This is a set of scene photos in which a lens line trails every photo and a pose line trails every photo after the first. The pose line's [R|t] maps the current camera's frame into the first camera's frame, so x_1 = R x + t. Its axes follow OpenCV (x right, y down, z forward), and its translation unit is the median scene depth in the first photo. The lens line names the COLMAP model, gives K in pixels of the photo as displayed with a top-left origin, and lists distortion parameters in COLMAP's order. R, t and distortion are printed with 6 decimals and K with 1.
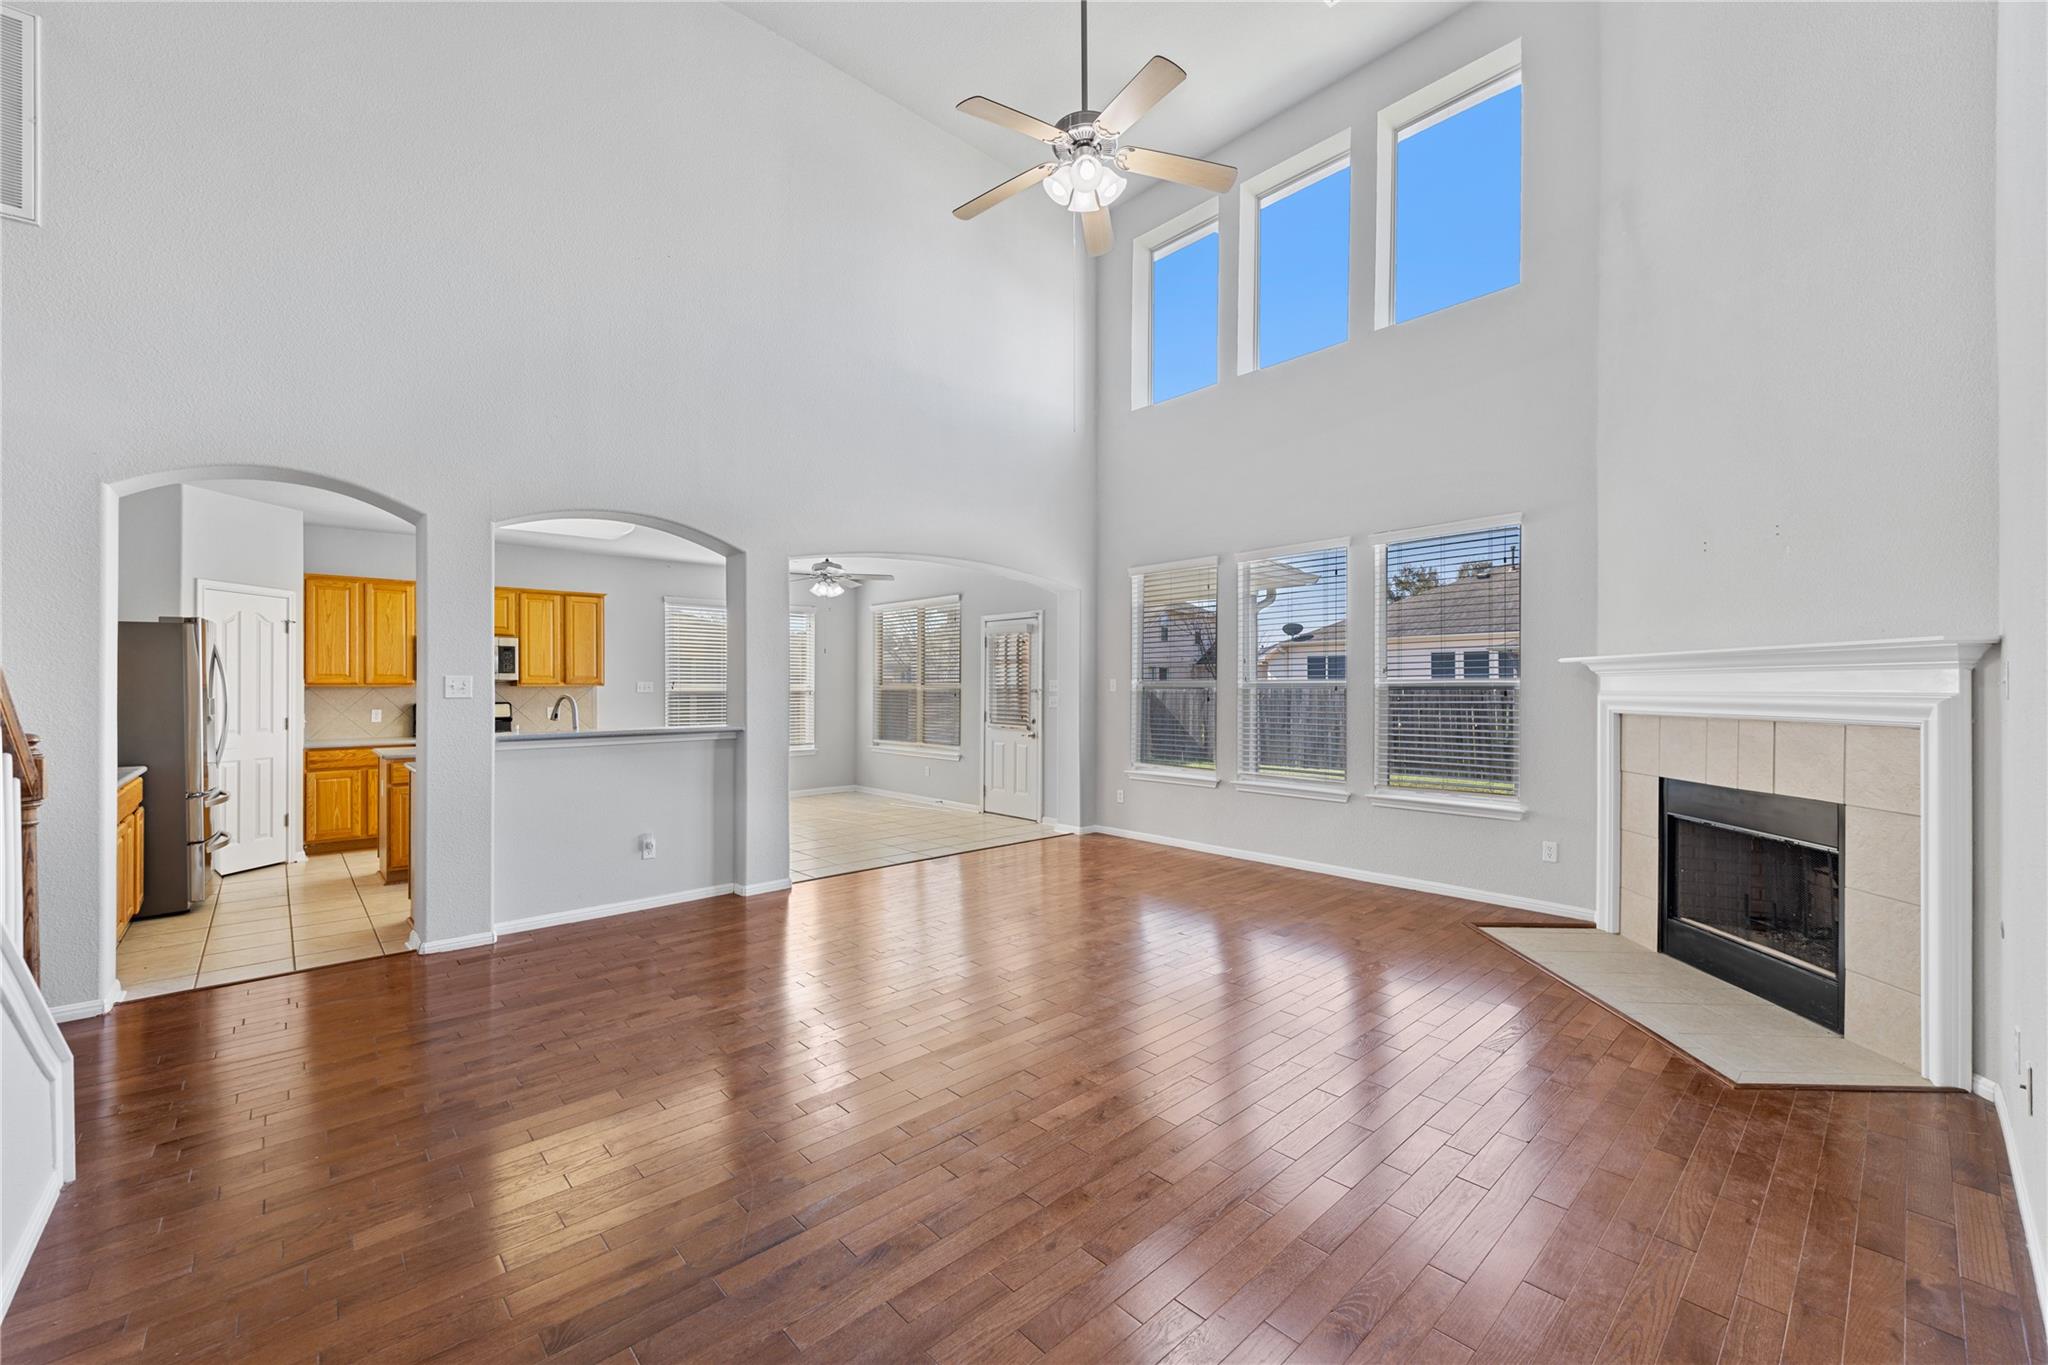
lens RADIAL K [[809.4, 0, 1014.1], [0, 809.4, 683.5], [0, 0, 1]] dist [-0.003107, 0.000924]
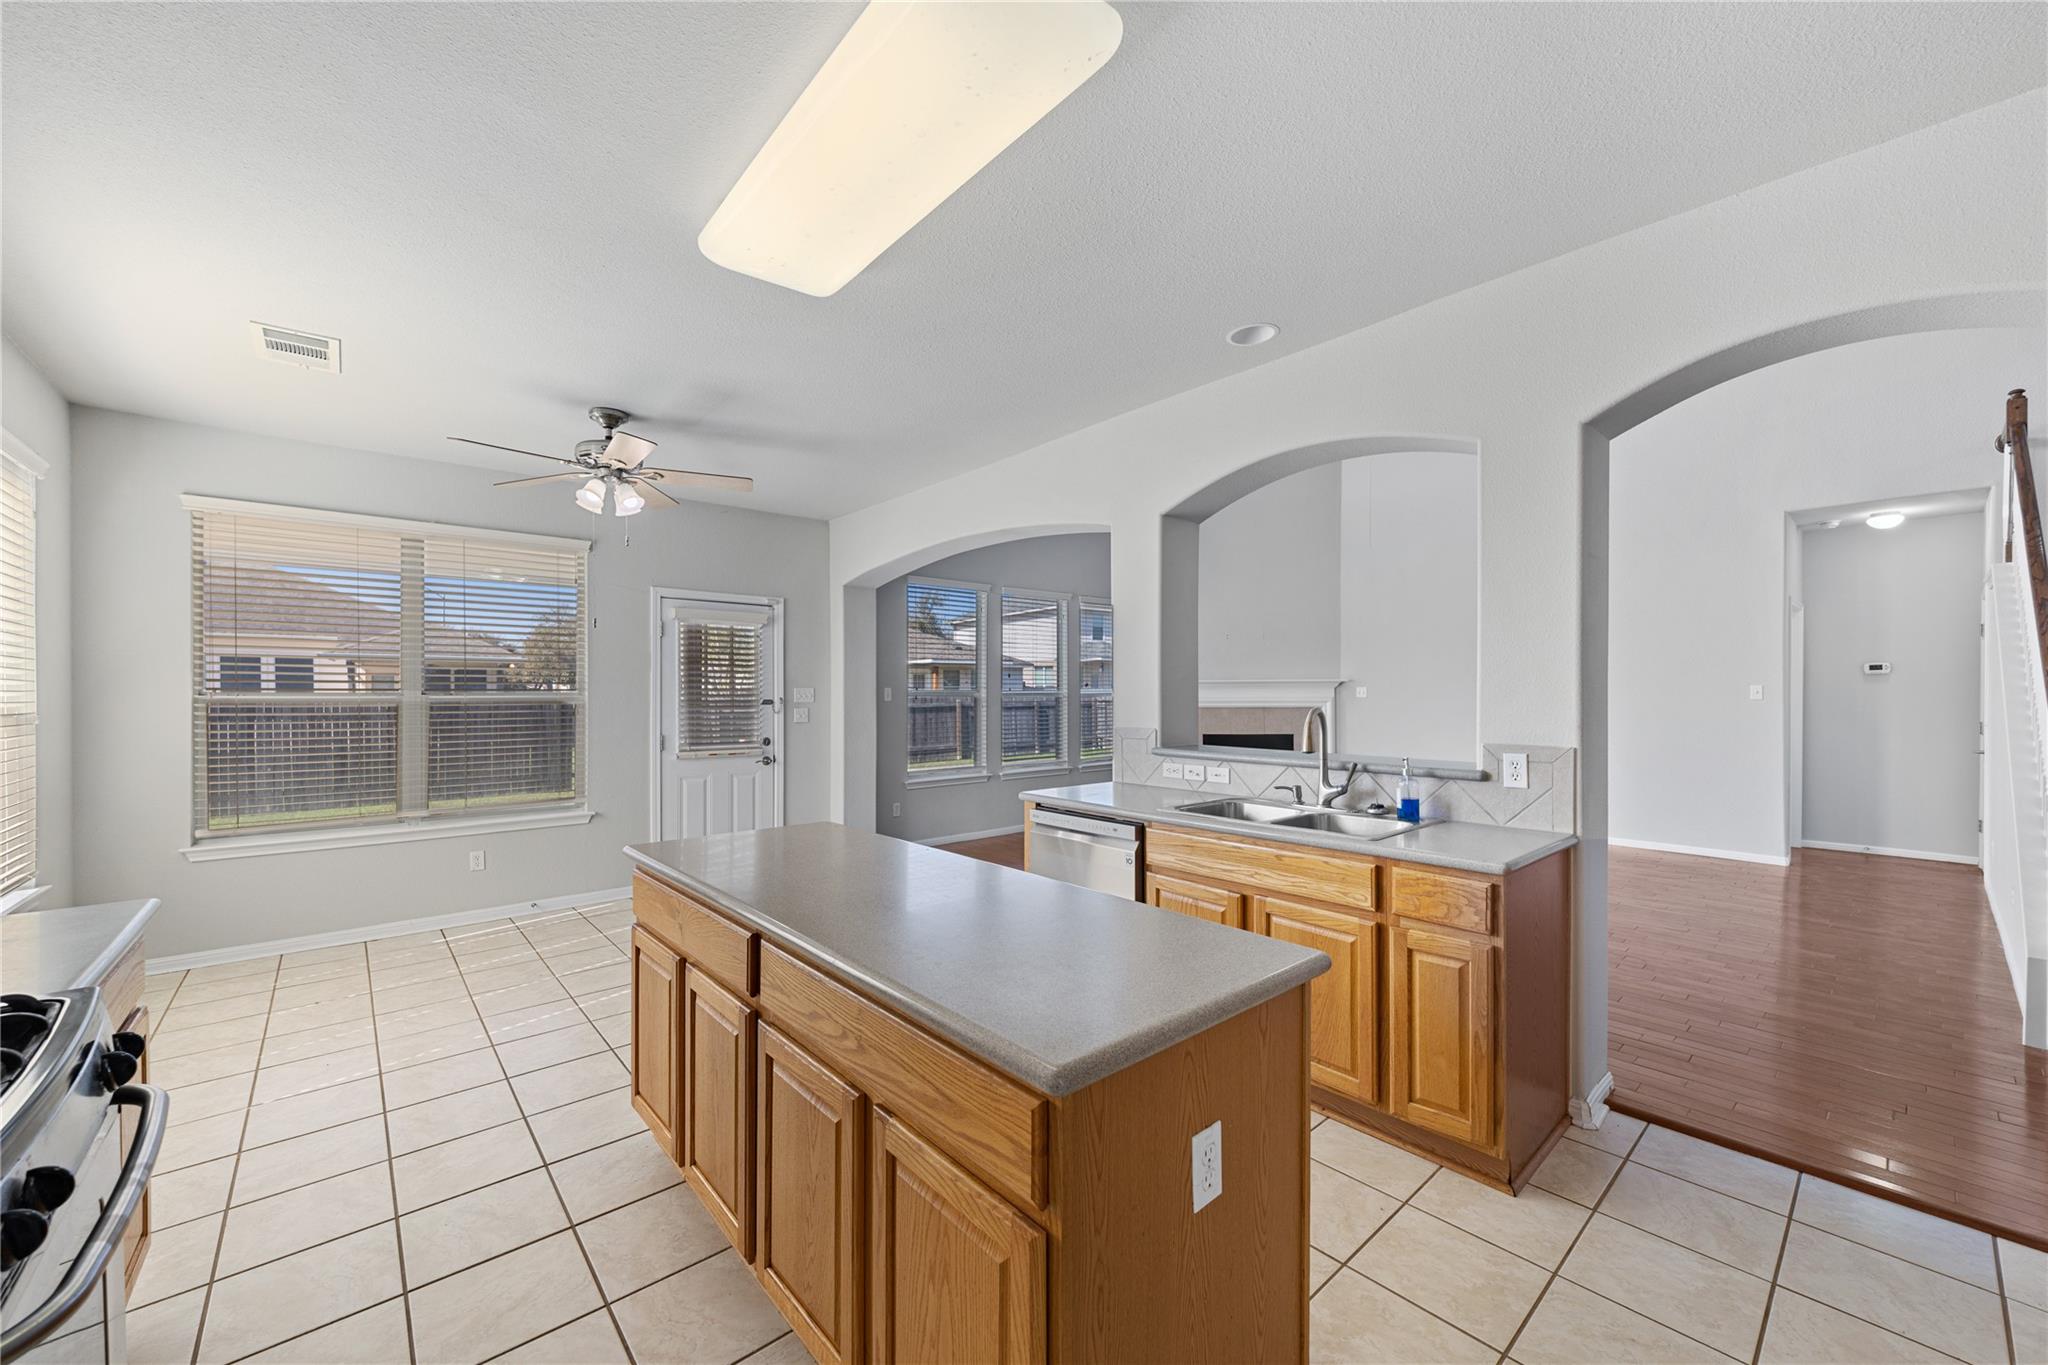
lens RADIAL K [[775.4, 0, 1022.4], [0, 775.4, 691.8], [0, 0, 1]] dist [0.005817, -0.001282]
pose [[0.024573, 0.006945, 0.999674, -0.818056], [0.003765, 0.999968, -0.007040, 0.005469], [-0.999691, 0.003936, 0.024546, 0.864135]]
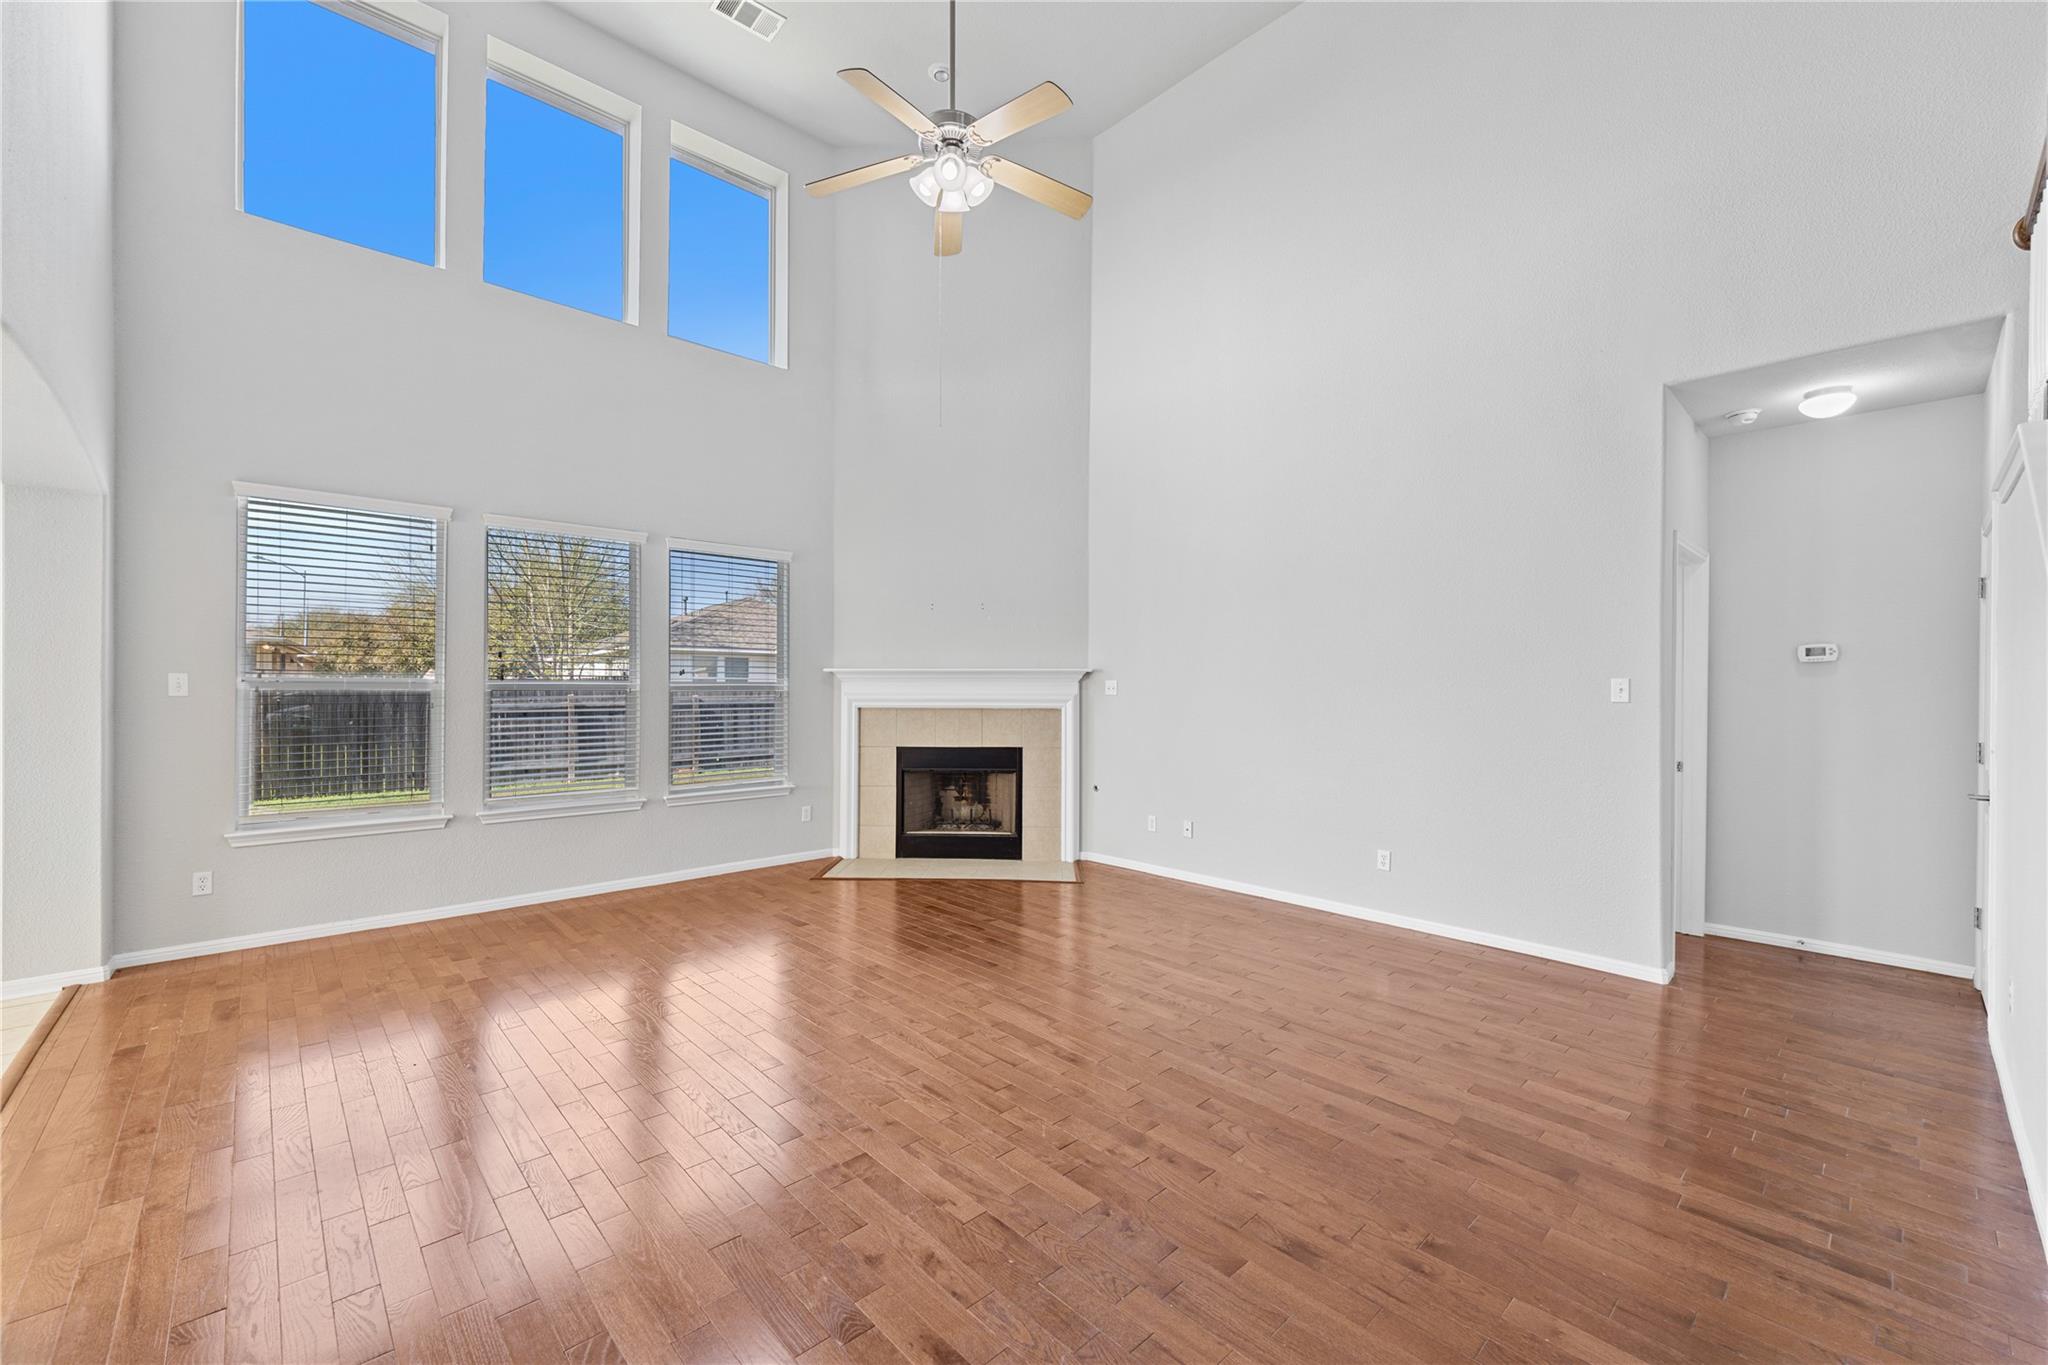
lens RADIAL K [[809.4, 0, 1018.0], [0, 809.4, 684.2], [0, 0, 1]] dist [-0.003107, 0.000924]
pose [[-0.003037, 0.008548, 0.999959, -0.457848], [-0.002679, 0.999960, -0.008556, 0.004430], [-0.999992, -0.002705, -0.003014, 0.459296]]
